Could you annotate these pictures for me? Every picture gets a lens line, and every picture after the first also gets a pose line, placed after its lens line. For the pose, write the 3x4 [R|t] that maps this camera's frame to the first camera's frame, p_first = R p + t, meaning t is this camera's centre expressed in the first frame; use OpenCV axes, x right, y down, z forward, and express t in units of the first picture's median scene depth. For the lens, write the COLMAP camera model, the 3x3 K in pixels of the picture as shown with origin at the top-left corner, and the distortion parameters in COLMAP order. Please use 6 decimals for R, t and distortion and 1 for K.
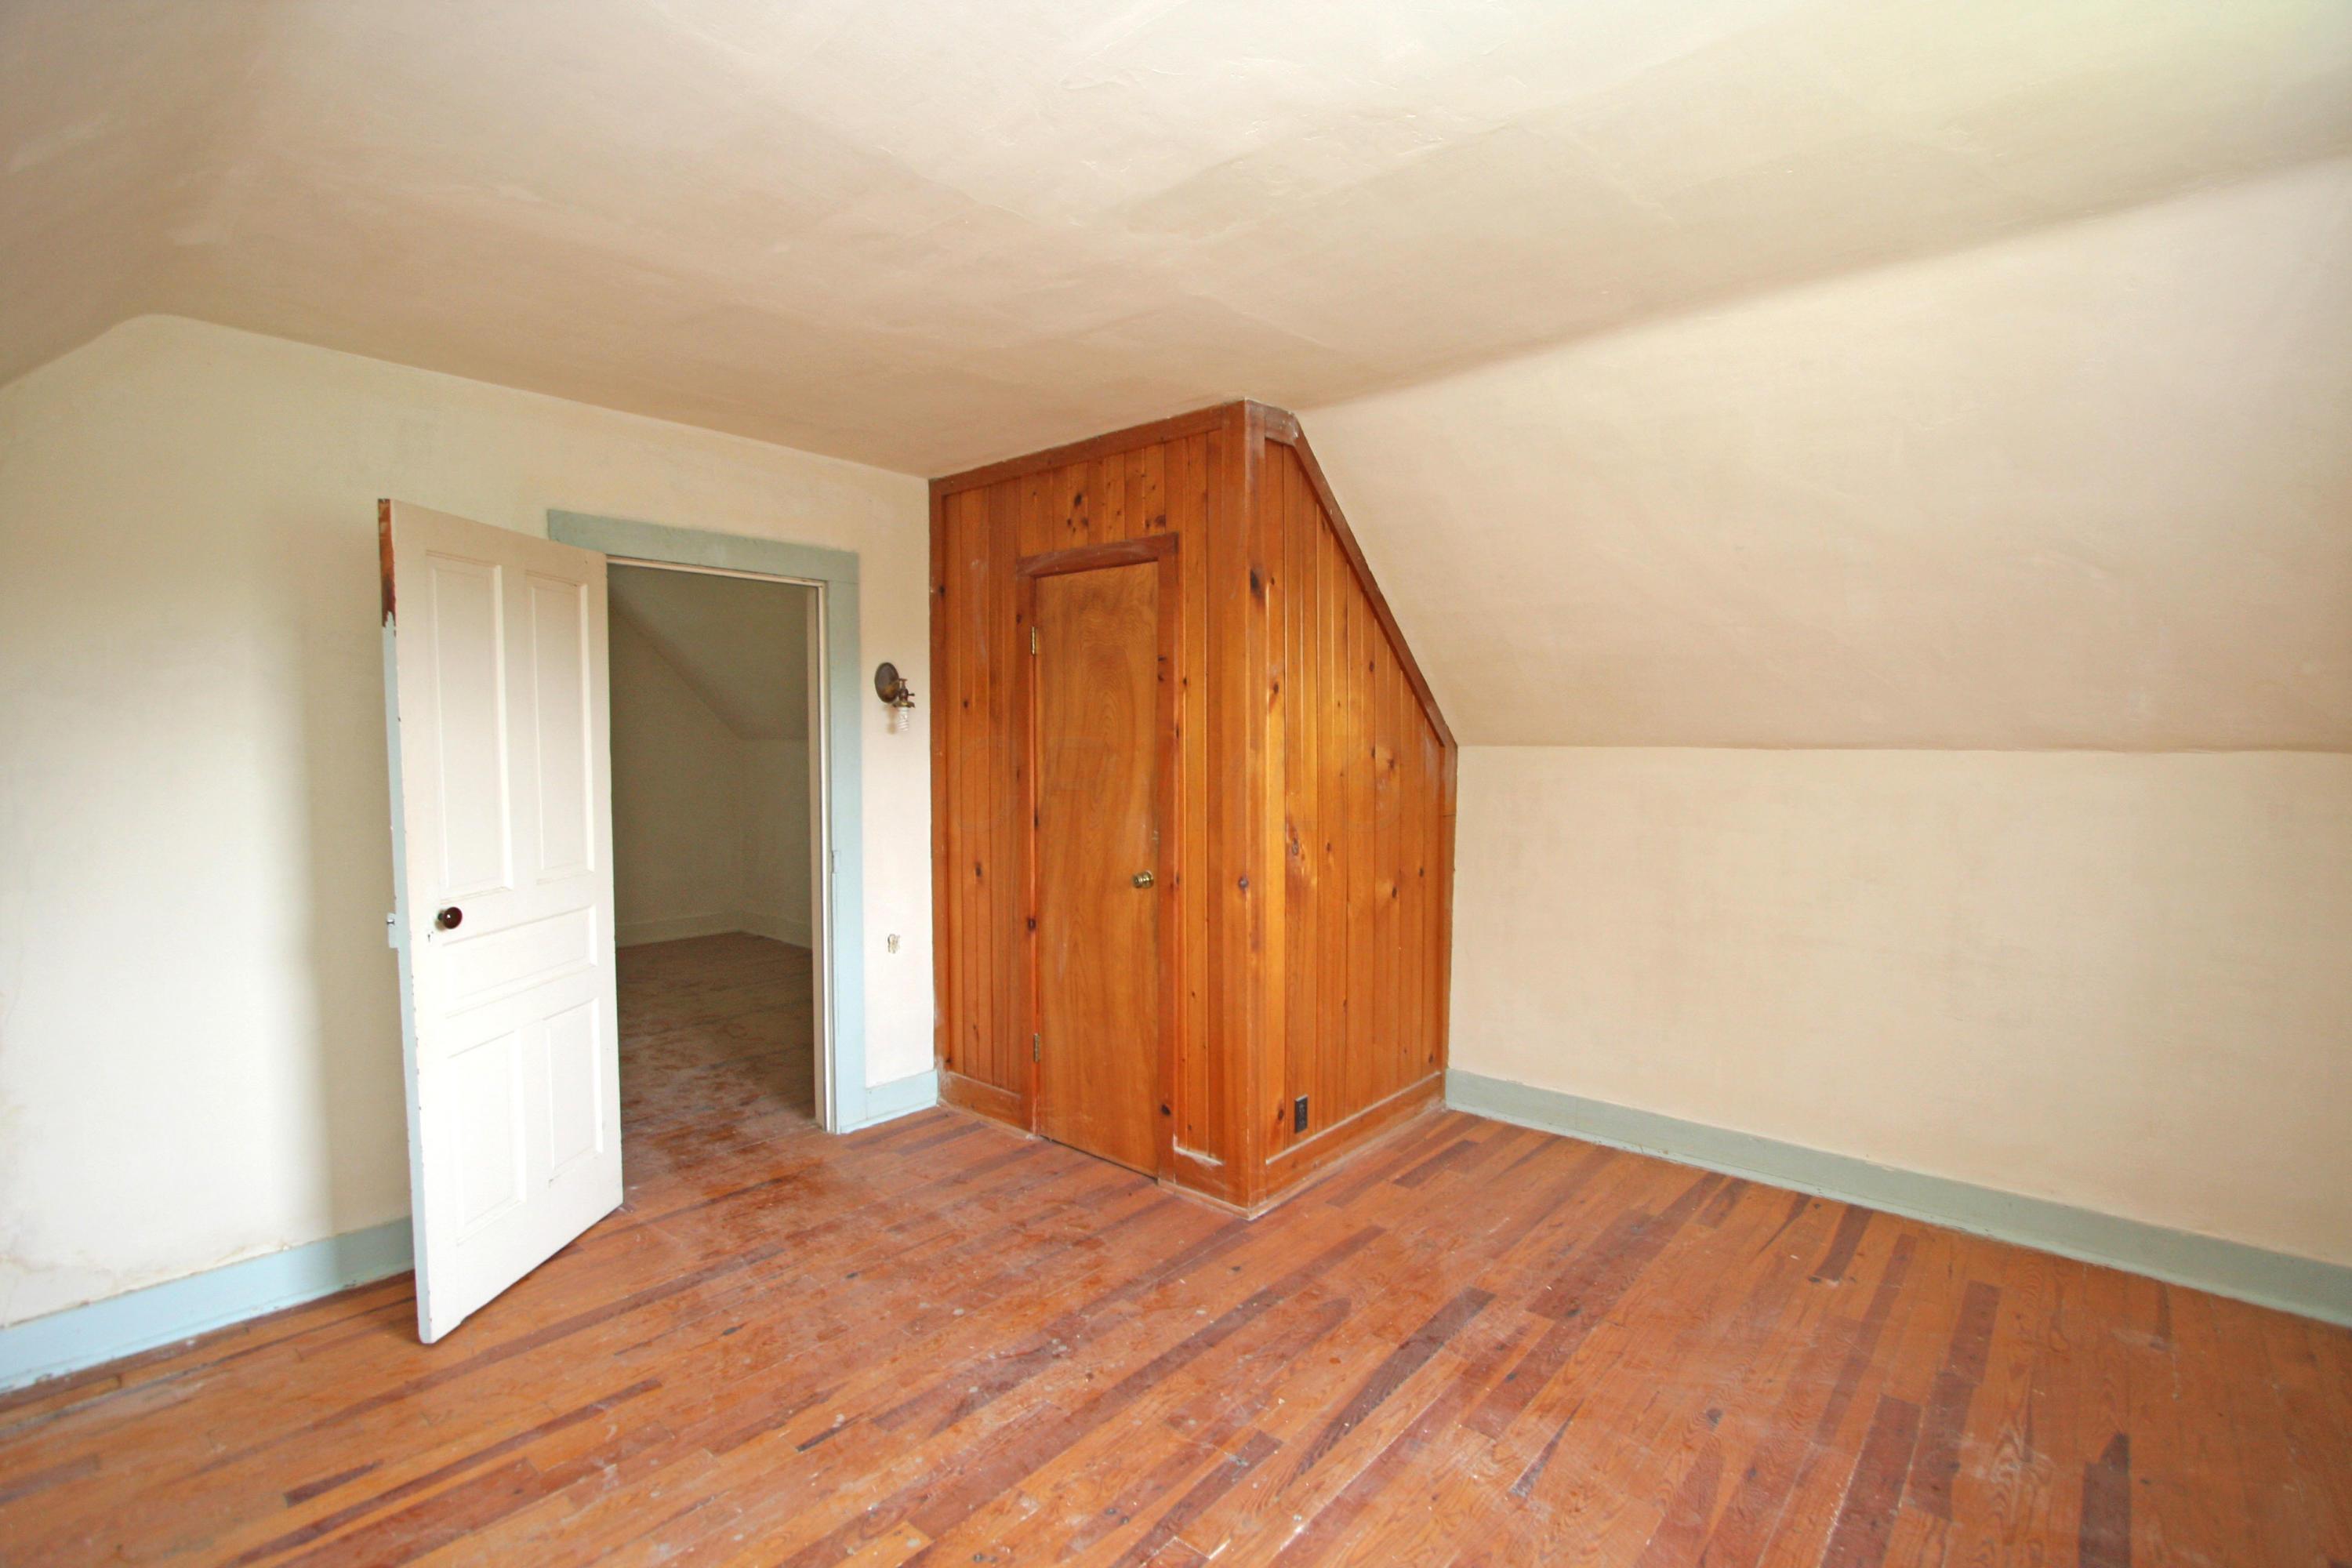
lens RADIAL K [[1097.0, 0, 1207.9], [0, 1097.0, 792.3], [0, 0, 1]] dist [-0.011365, -0.000441]
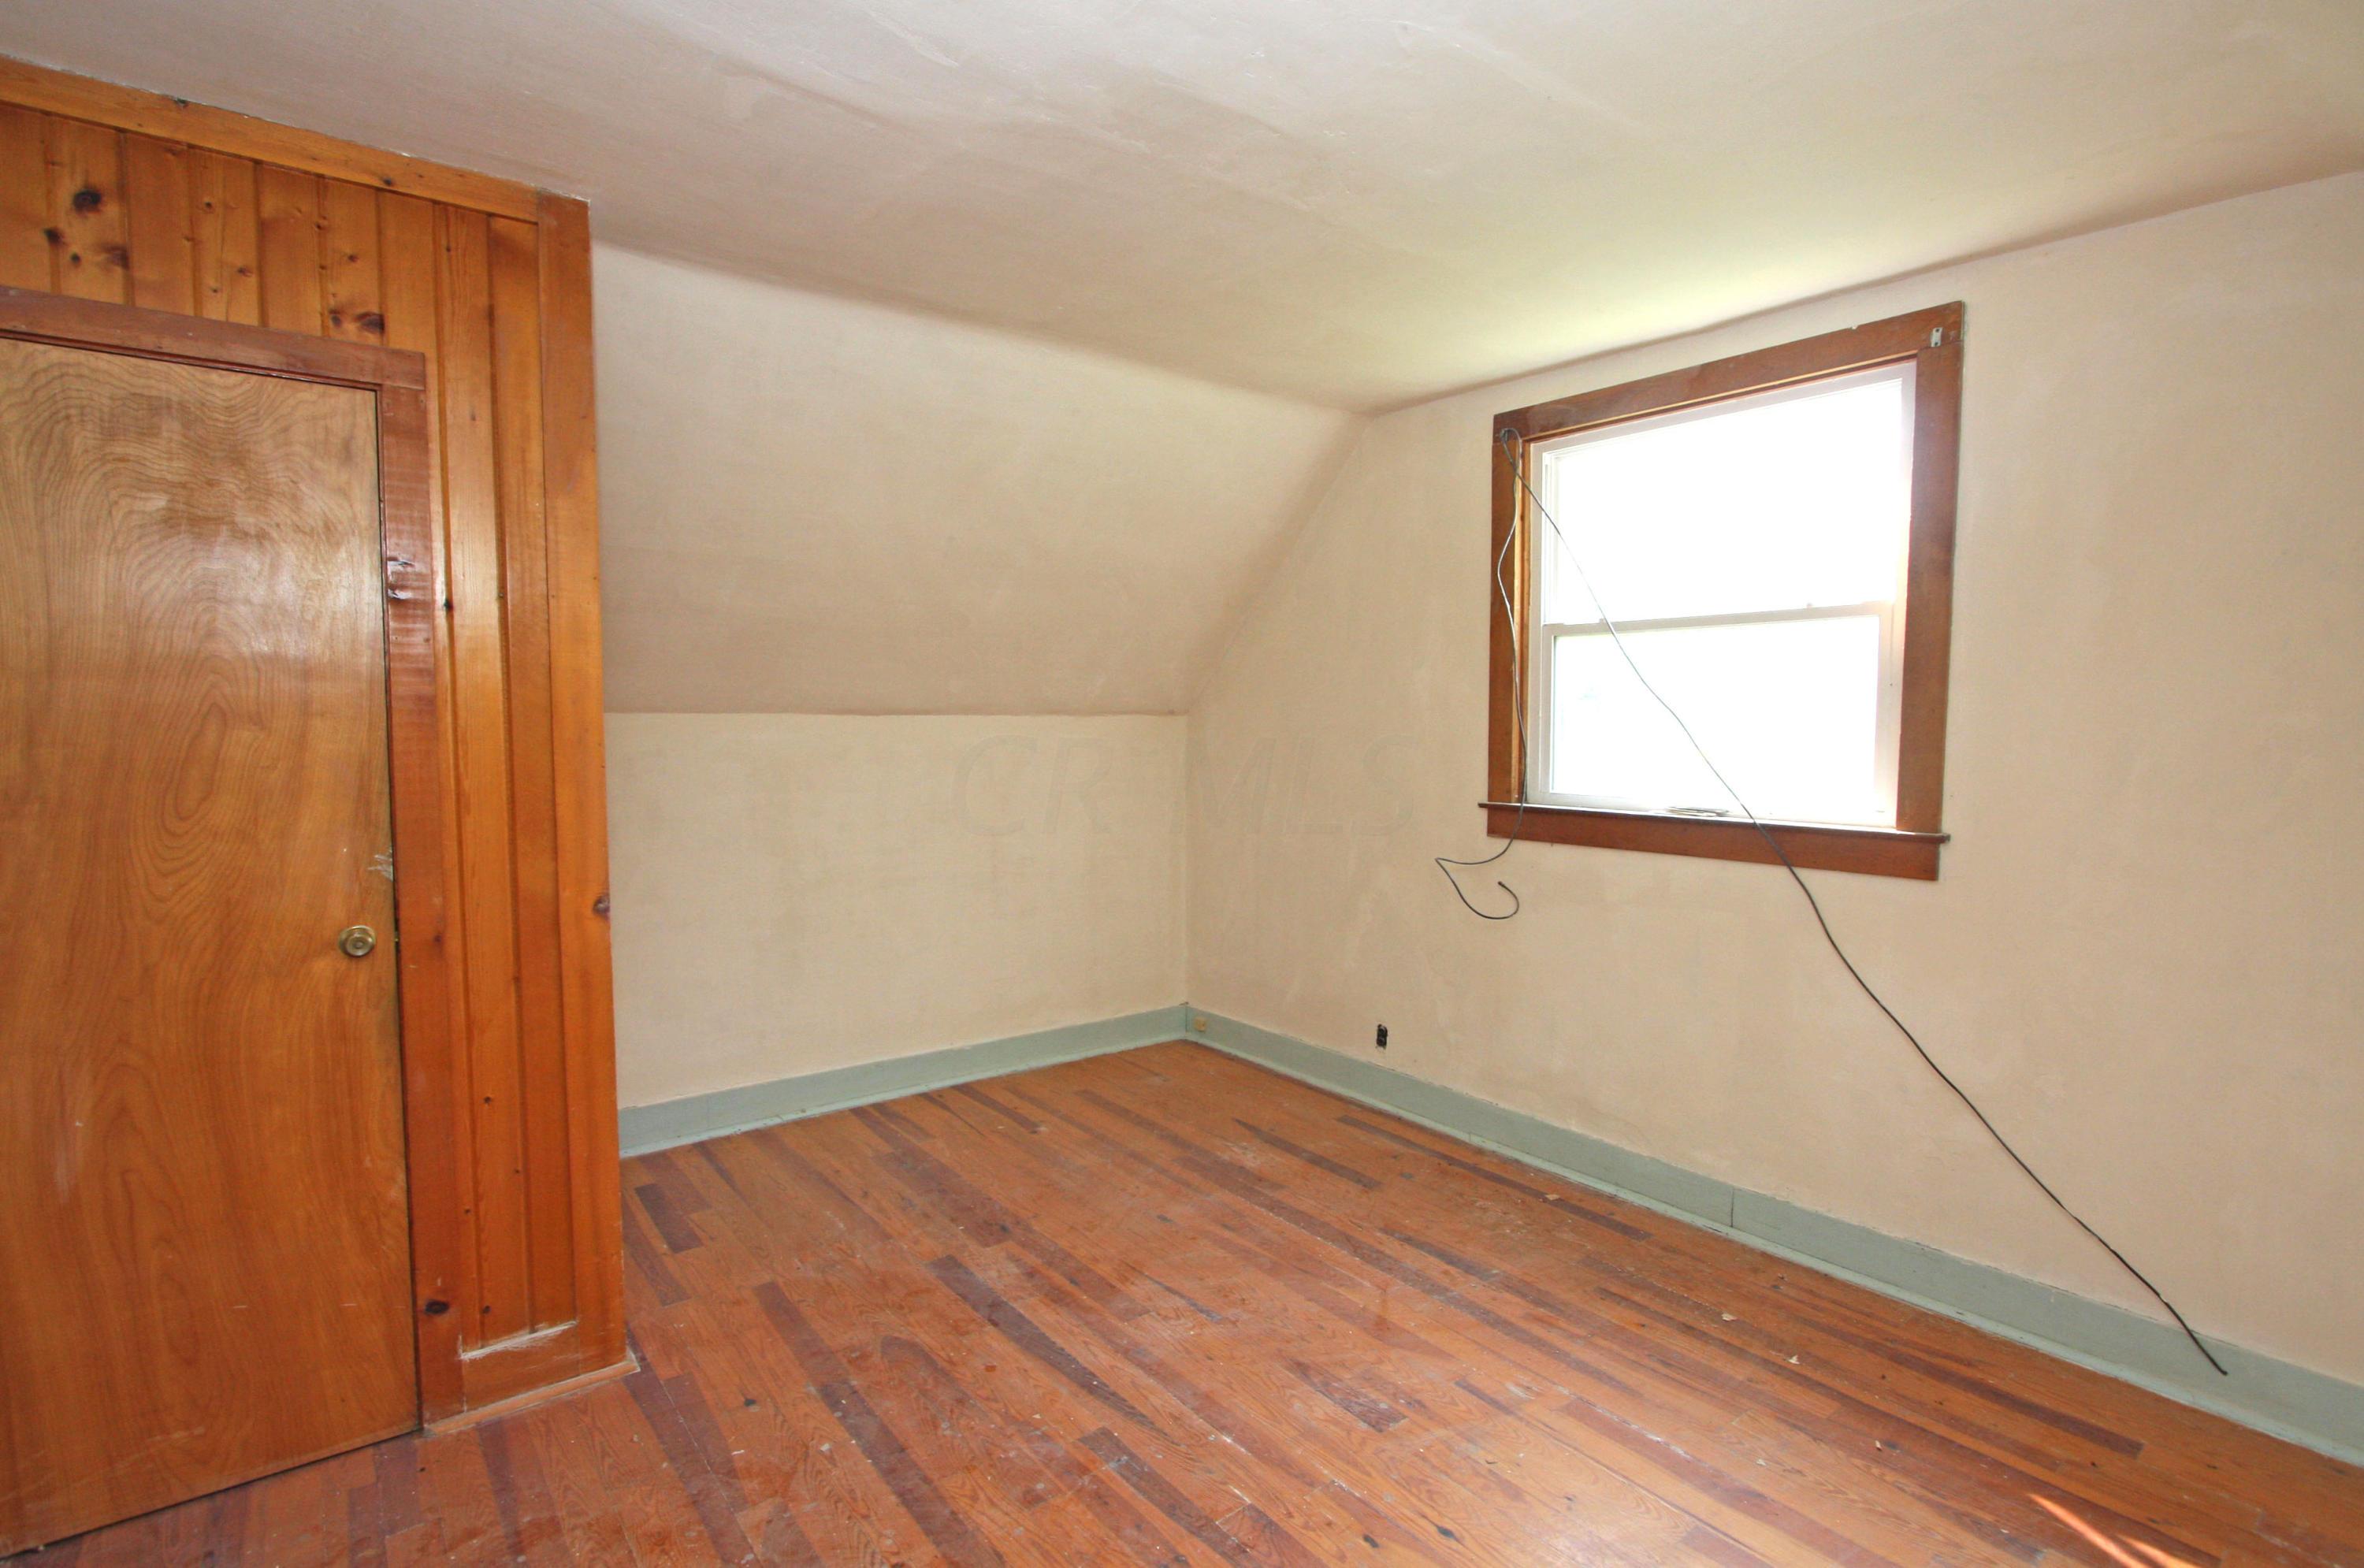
lens RADIAL K [[1102.6, 0, 1214.0], [0, 1102.6, 792.3], [0, 0, 1]] dist [-0.011365, -0.000441]
pose [[0.191022, -0.067750, 0.979245, -0.633296], [0.045599, 0.997151, 0.060094, -0.015156], [-0.980526, 0.033173, 0.193568, 0.533523]]
